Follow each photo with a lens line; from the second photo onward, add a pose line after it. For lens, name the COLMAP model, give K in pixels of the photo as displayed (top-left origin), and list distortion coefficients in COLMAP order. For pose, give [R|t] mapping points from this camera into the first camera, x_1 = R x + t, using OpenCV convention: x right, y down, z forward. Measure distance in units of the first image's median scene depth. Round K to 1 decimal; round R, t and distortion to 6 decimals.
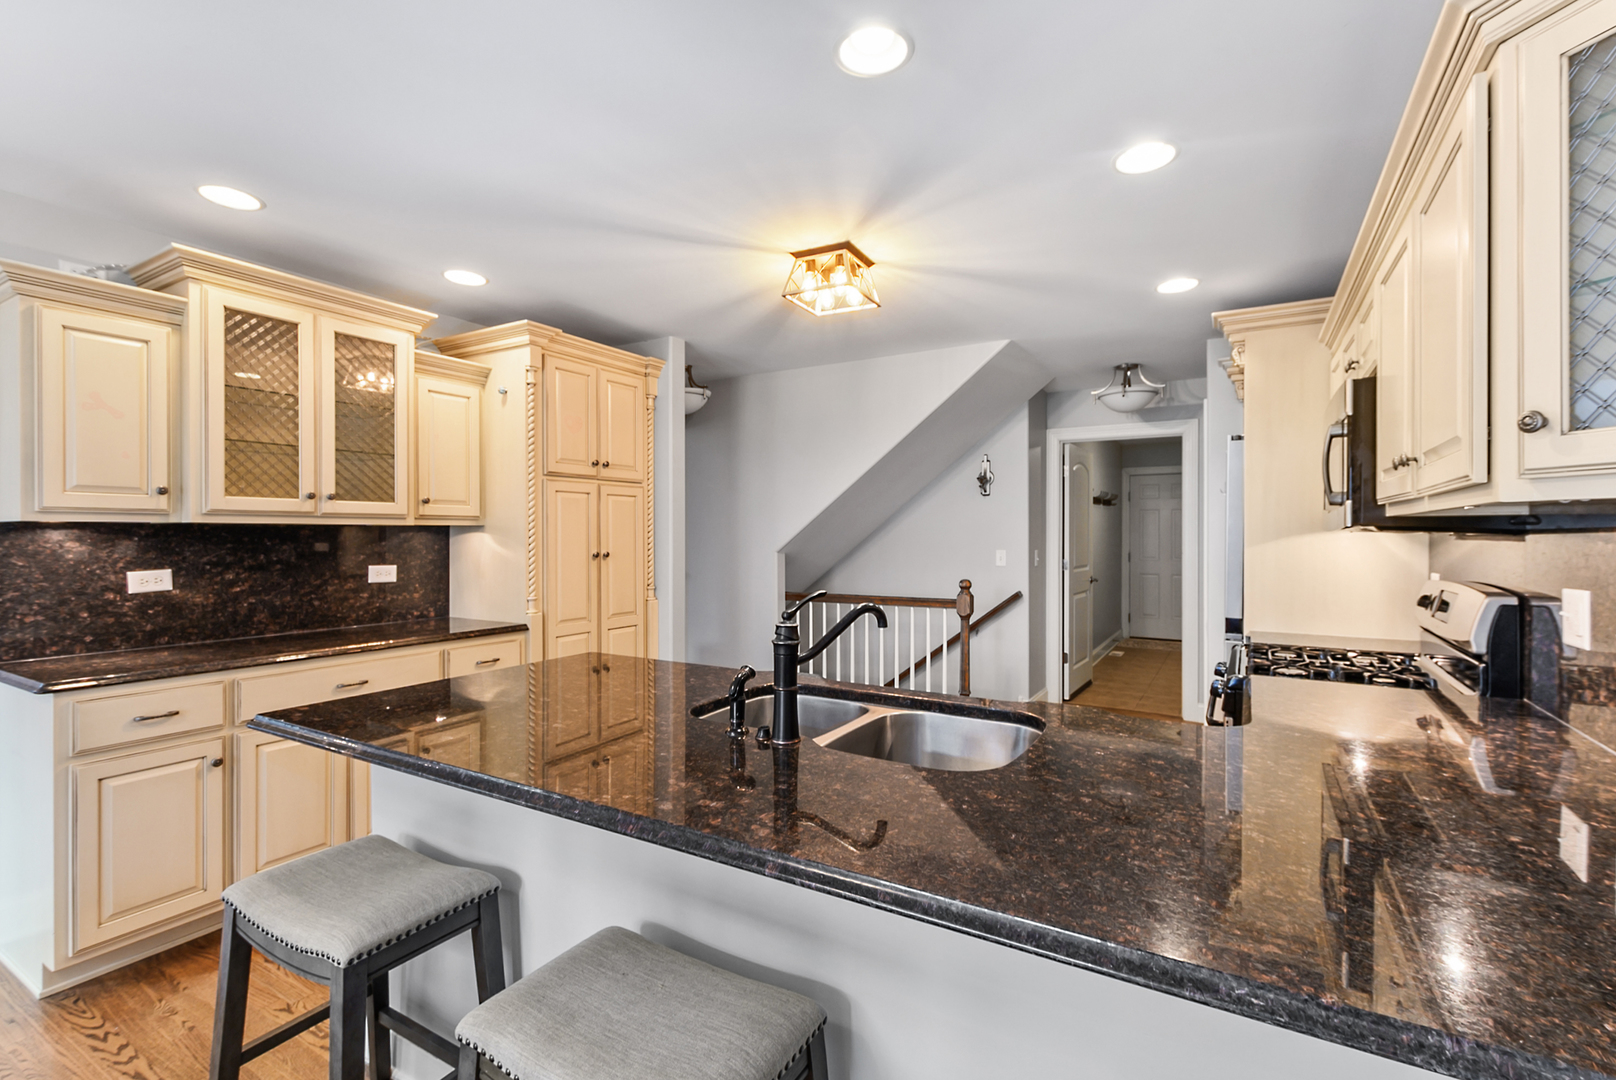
lens RADIAL K [[717.2, 0, 815.0], [0, 717.2, 545.8], [0, 0, 1]] dist [0.000768, -0.000453]
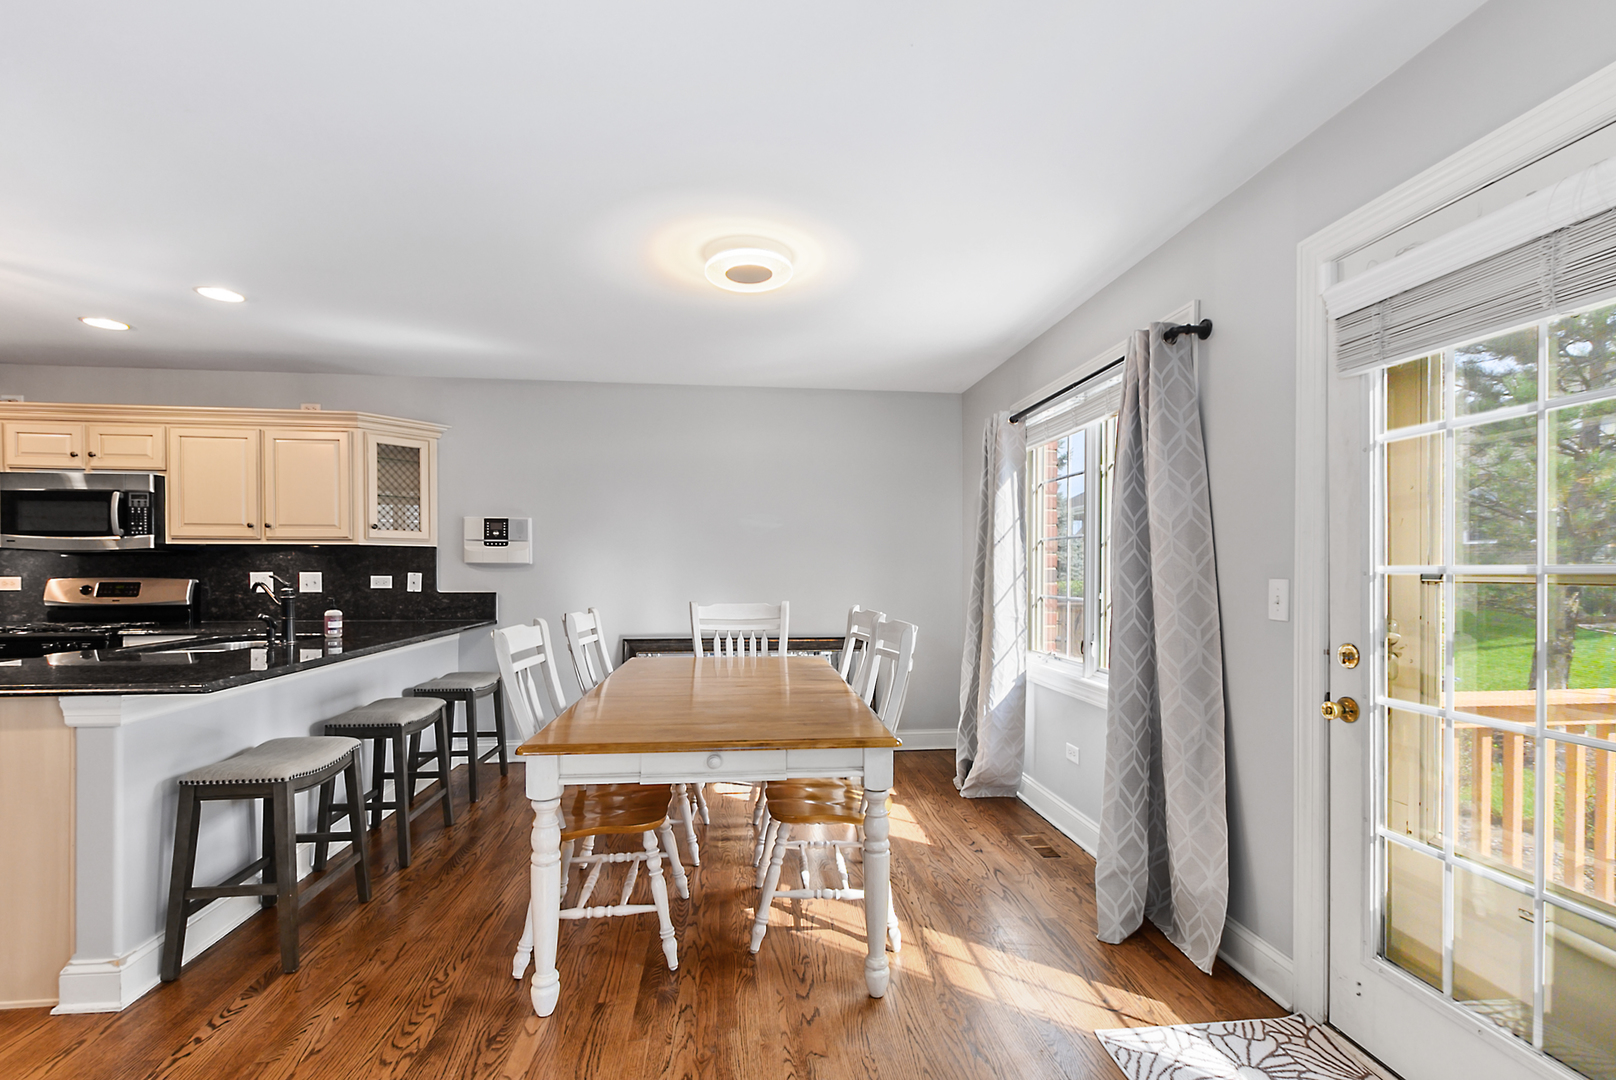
lens RADIAL K [[723.0, 0, 817.2], [0, 723.0, 574.6], [0, 0, 1]] dist [0.002465, 0.000300]
pose [[-0.604719, -0.009713, 0.796380, -1.263531], [0.010181, 0.999750, 0.019924, 0.018066], [-0.796374, 0.020156, -0.604469, 0.474132]]
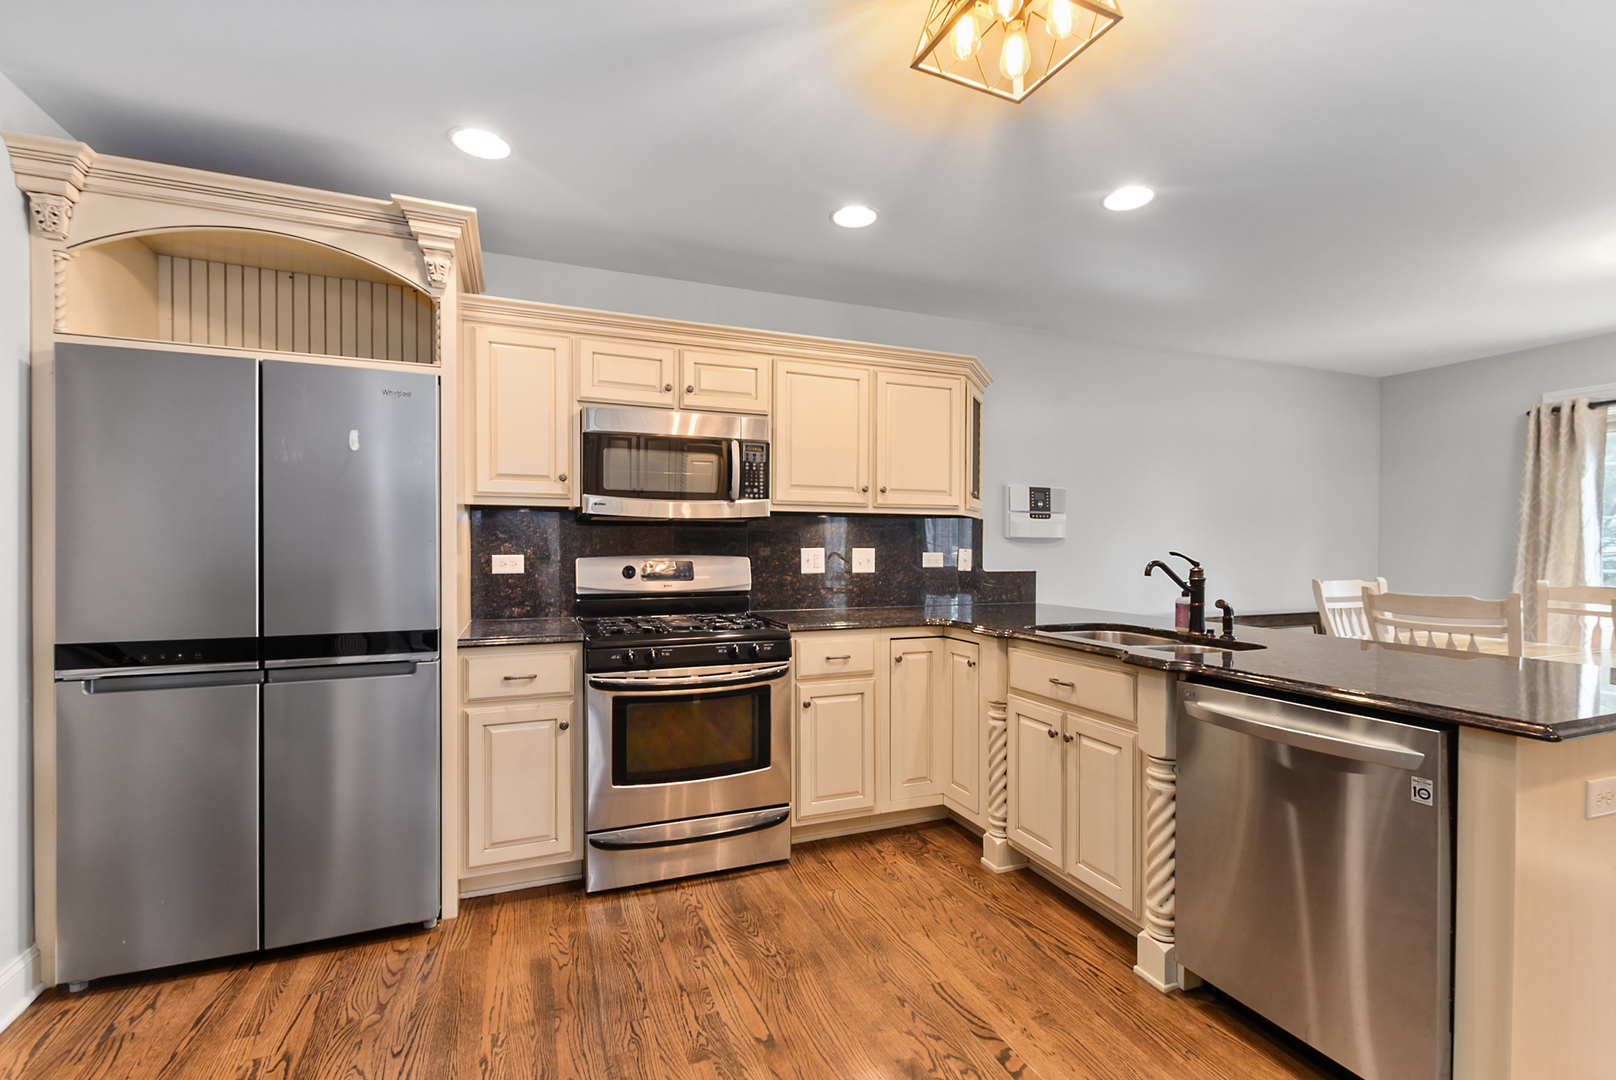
lens RADIAL K [[704.9, 0, 804.3], [0, 704.9, 547.1], [0, 0, 1]] dist [-0.000937, -0.000732]
pose [[-0.786406, -0.006718, 0.617674, -0.152149], [0.004978, 0.999839, 0.017212, 0.009872], [-0.617690, 0.016610, -0.786246, 1.356500]]
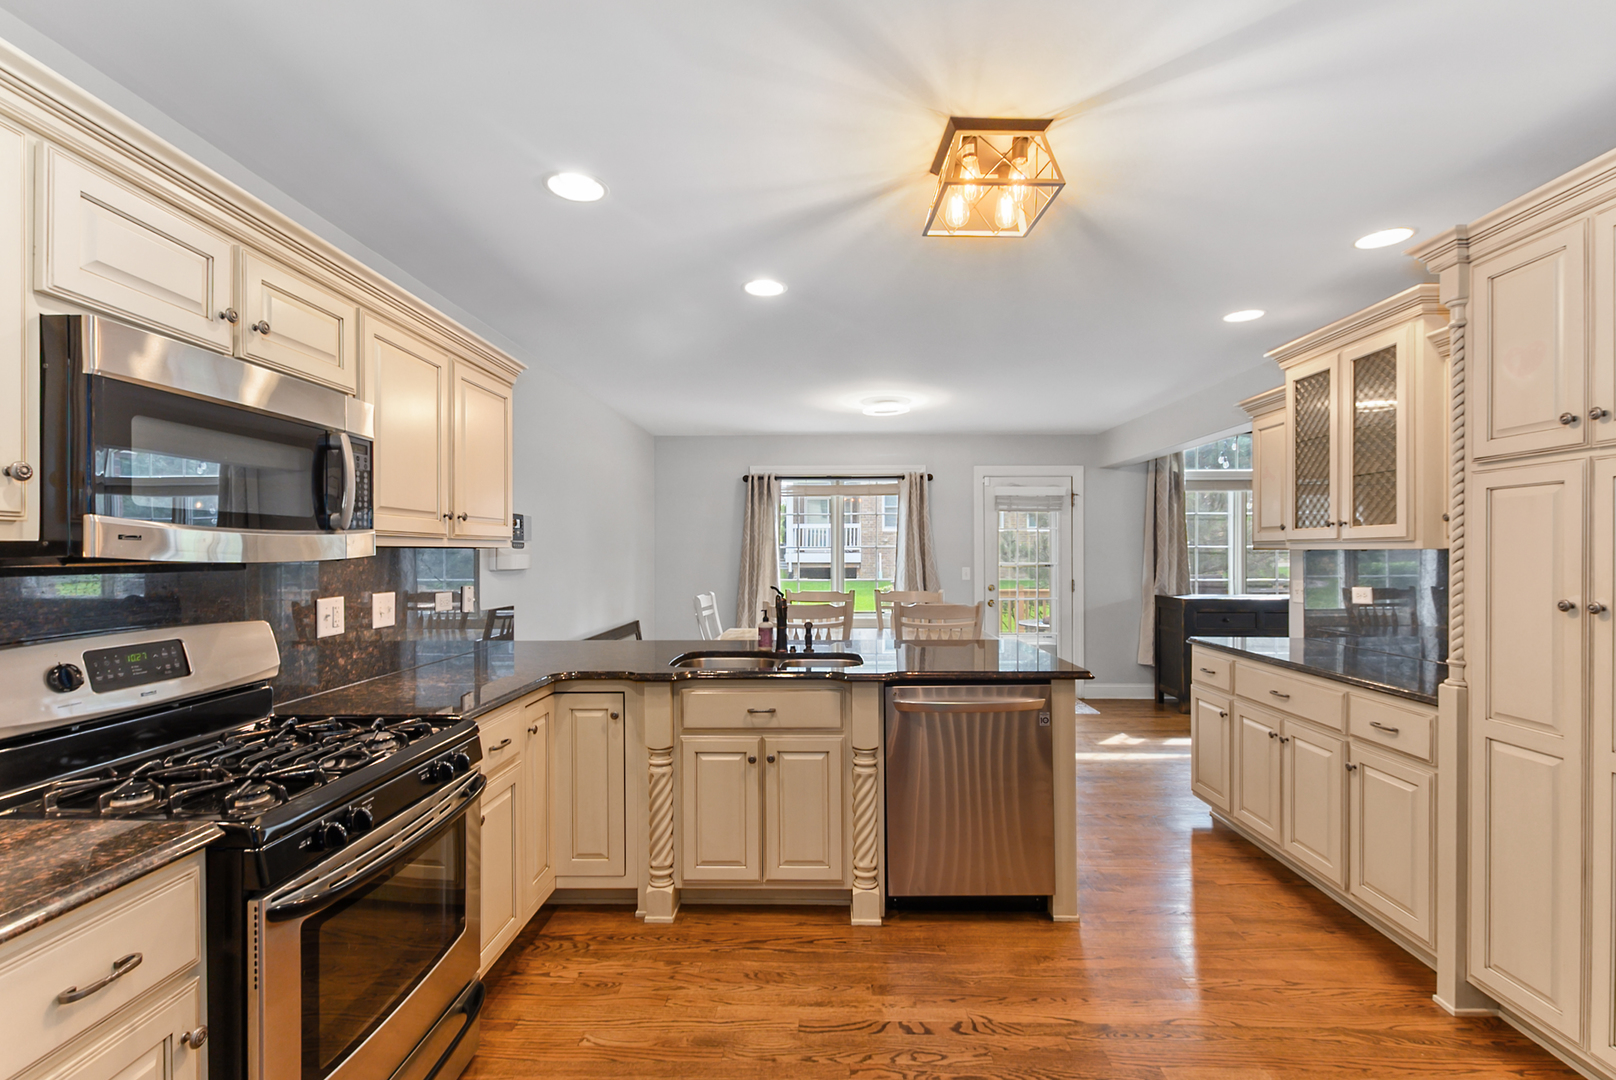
lens RADIAL K [[717.2, 0, 815.0], [0, 717.2, 545.8], [0, 0, 1]] dist [0.000768, -0.000453]
pose [[-0.873278, -0.005059, -0.487196, 0.441388], [-0.008973, 0.999943, 0.005702, -0.031207], [0.487140, 0.009351, -0.873274, 1.368773]]
